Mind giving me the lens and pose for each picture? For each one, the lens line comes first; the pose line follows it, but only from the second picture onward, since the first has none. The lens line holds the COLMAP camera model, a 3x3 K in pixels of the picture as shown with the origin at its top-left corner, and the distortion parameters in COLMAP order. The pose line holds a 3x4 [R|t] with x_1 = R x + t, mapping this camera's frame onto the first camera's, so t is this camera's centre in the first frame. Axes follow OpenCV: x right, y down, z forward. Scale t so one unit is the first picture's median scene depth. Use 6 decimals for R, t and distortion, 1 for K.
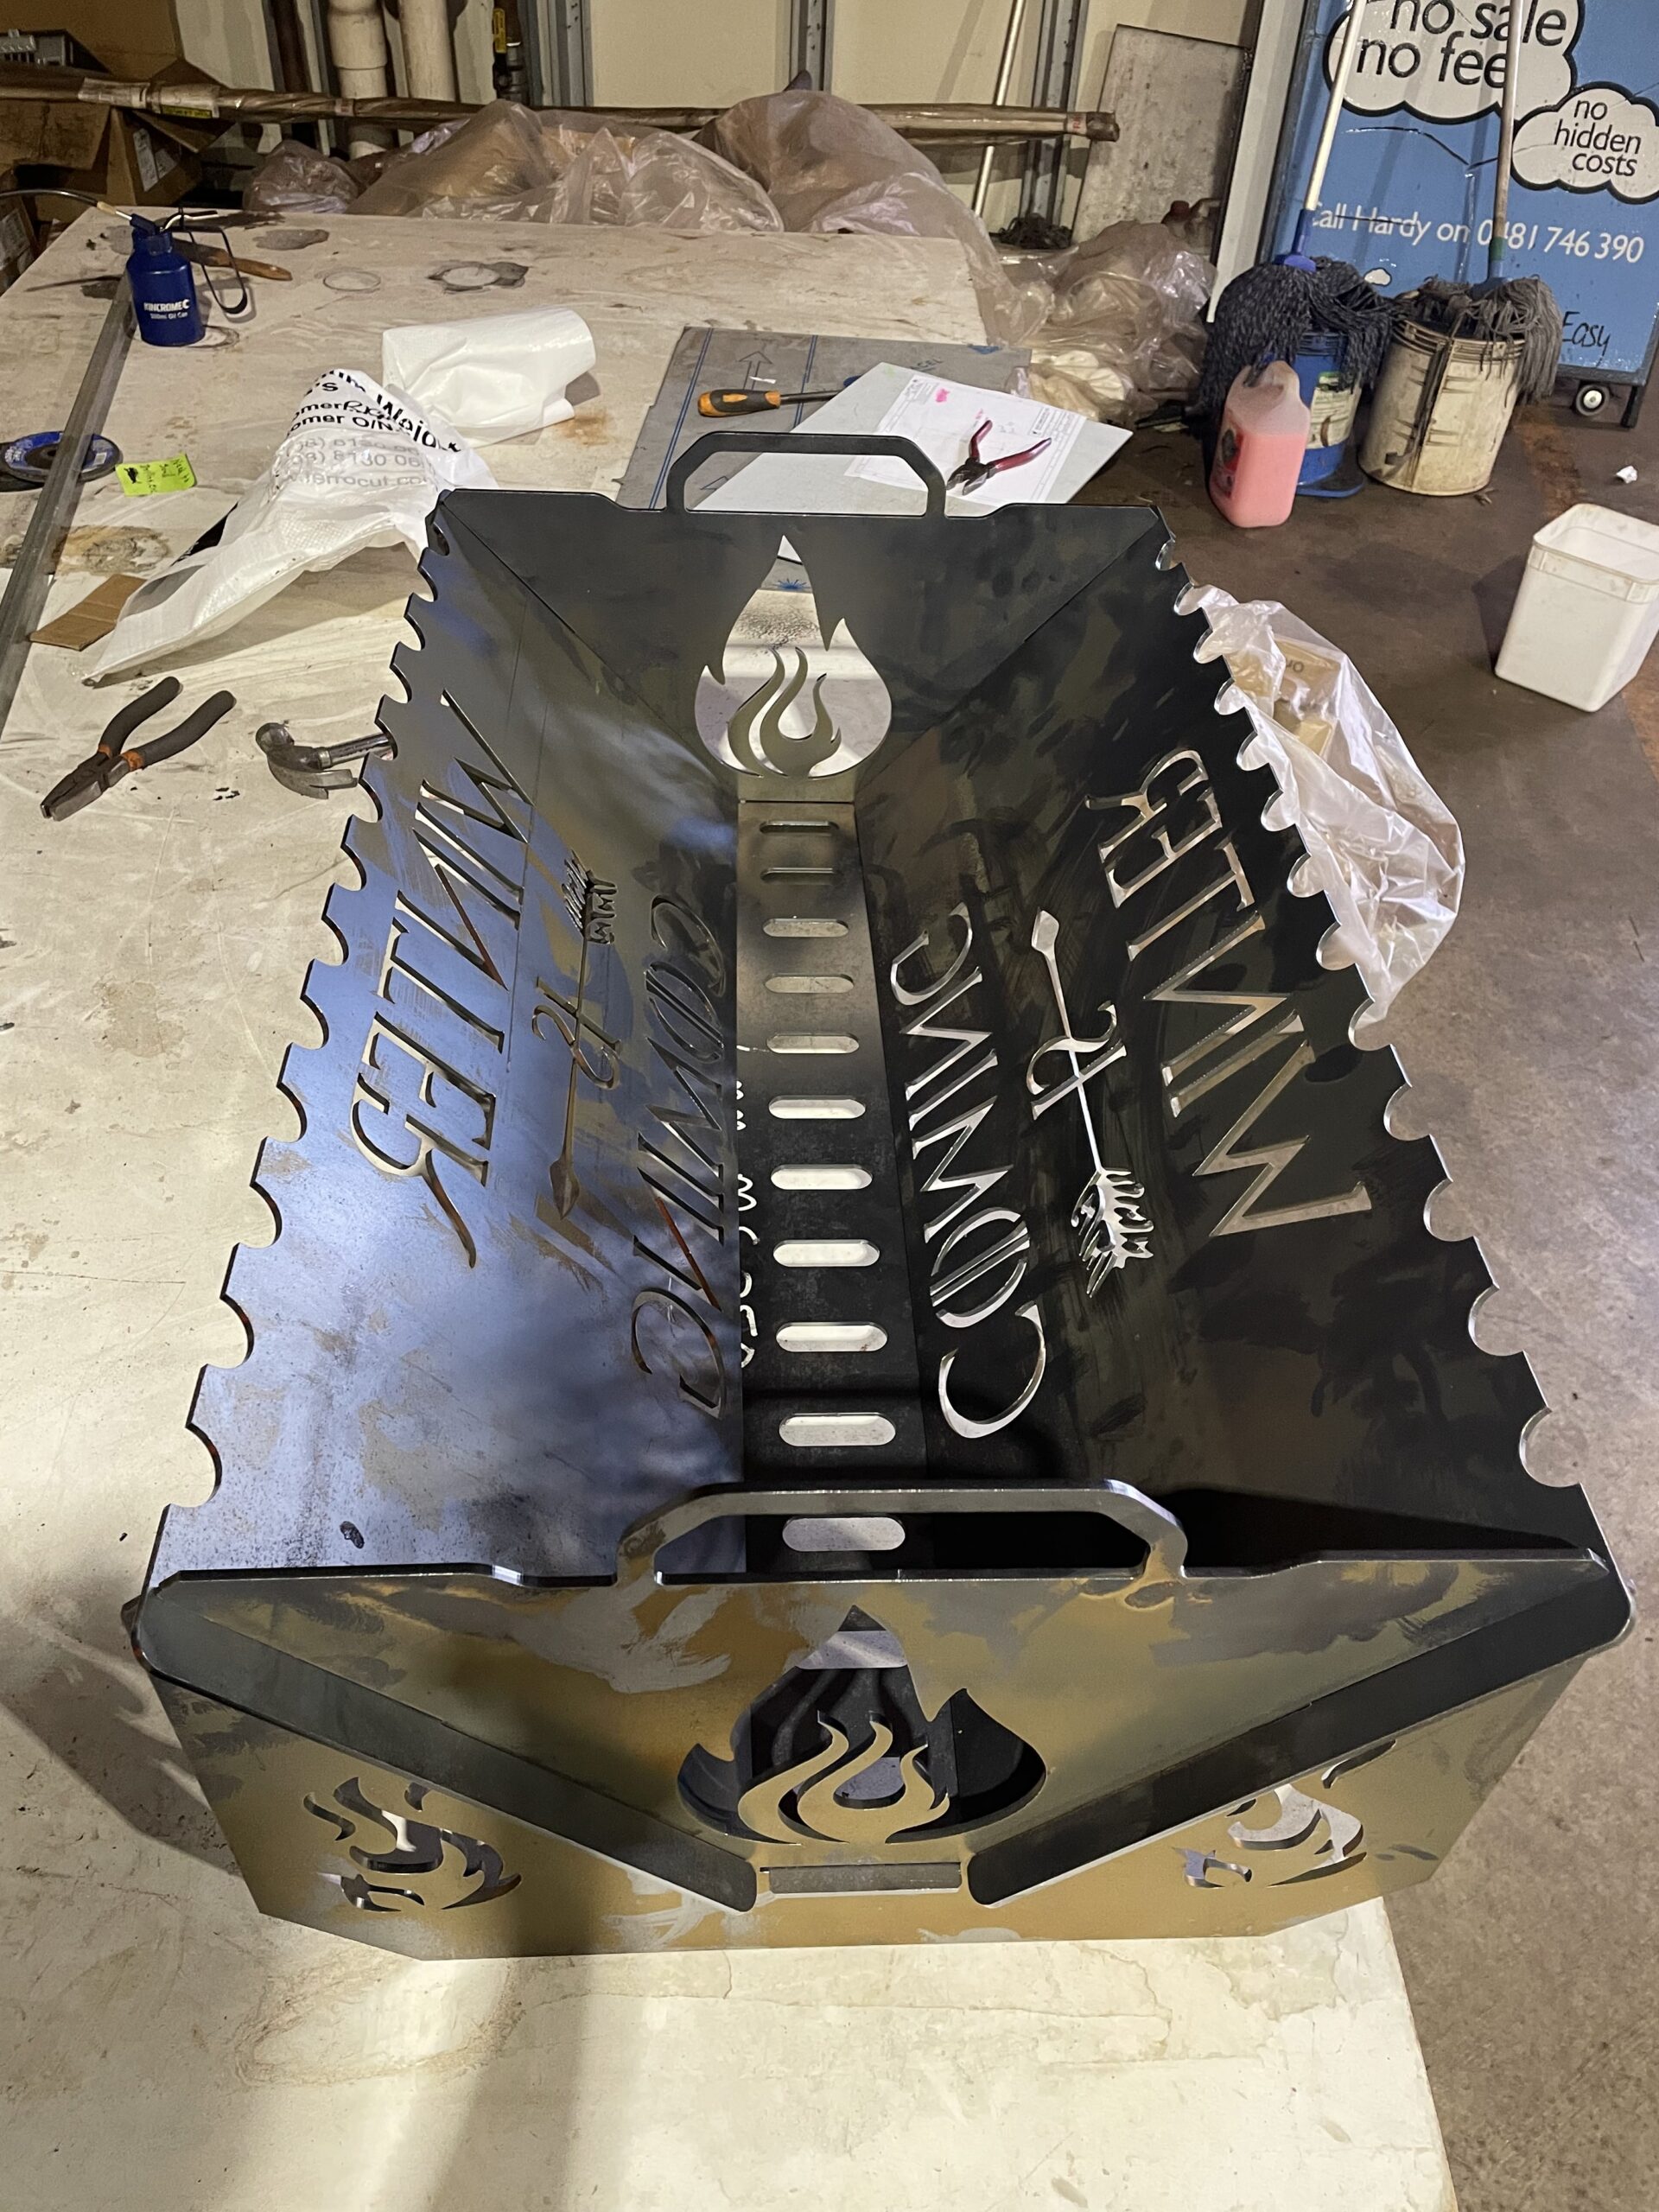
lens RADIAL K [[1670.1, 0, 829.5], [0, 1670.1, 1106.0], [0, 0, 1]] dist [0.079582, -0.100025]
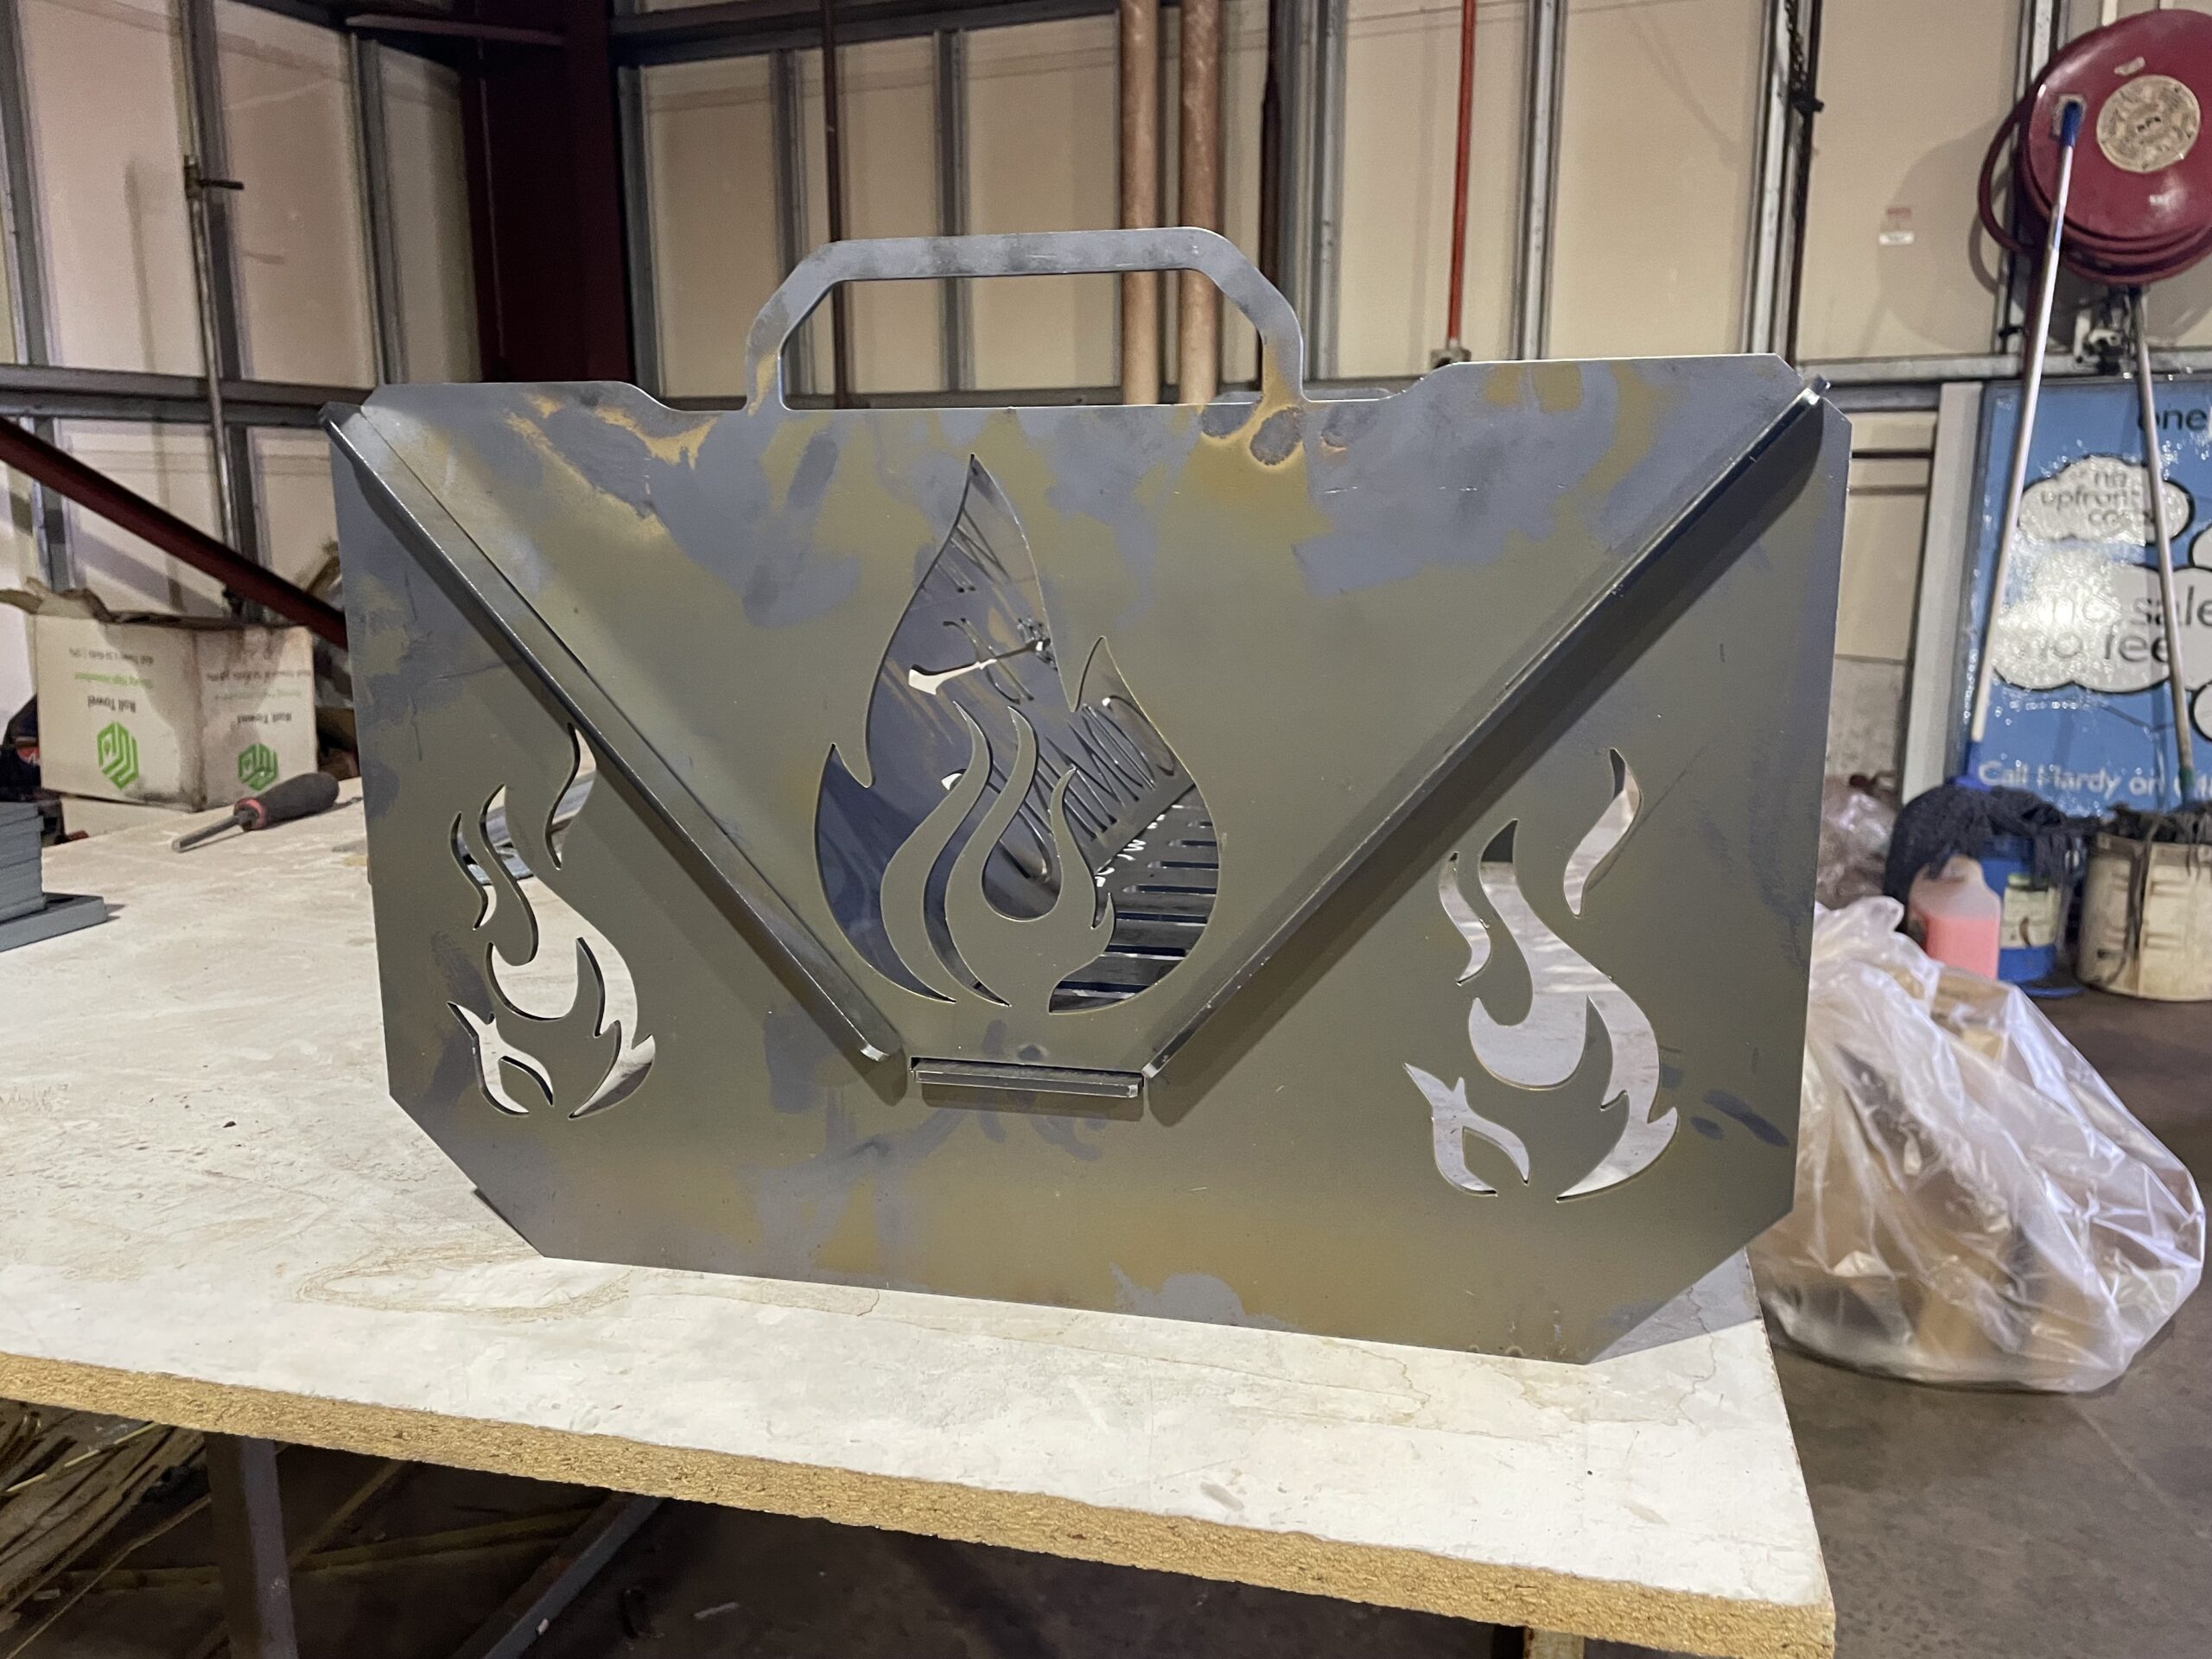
lens RADIAL K [[1666.9, 0, 1128.1], [0, 1666.9, 804.4], [0, 0, 1]] dist [0.078501, -0.103141]
pose [[0.963598, -0.001824, -0.267351, 0.084873], [-0.145960, 0.834216, -0.531769, 0.227642], [0.223999, 0.551434, 0.803583, 0.082217]]
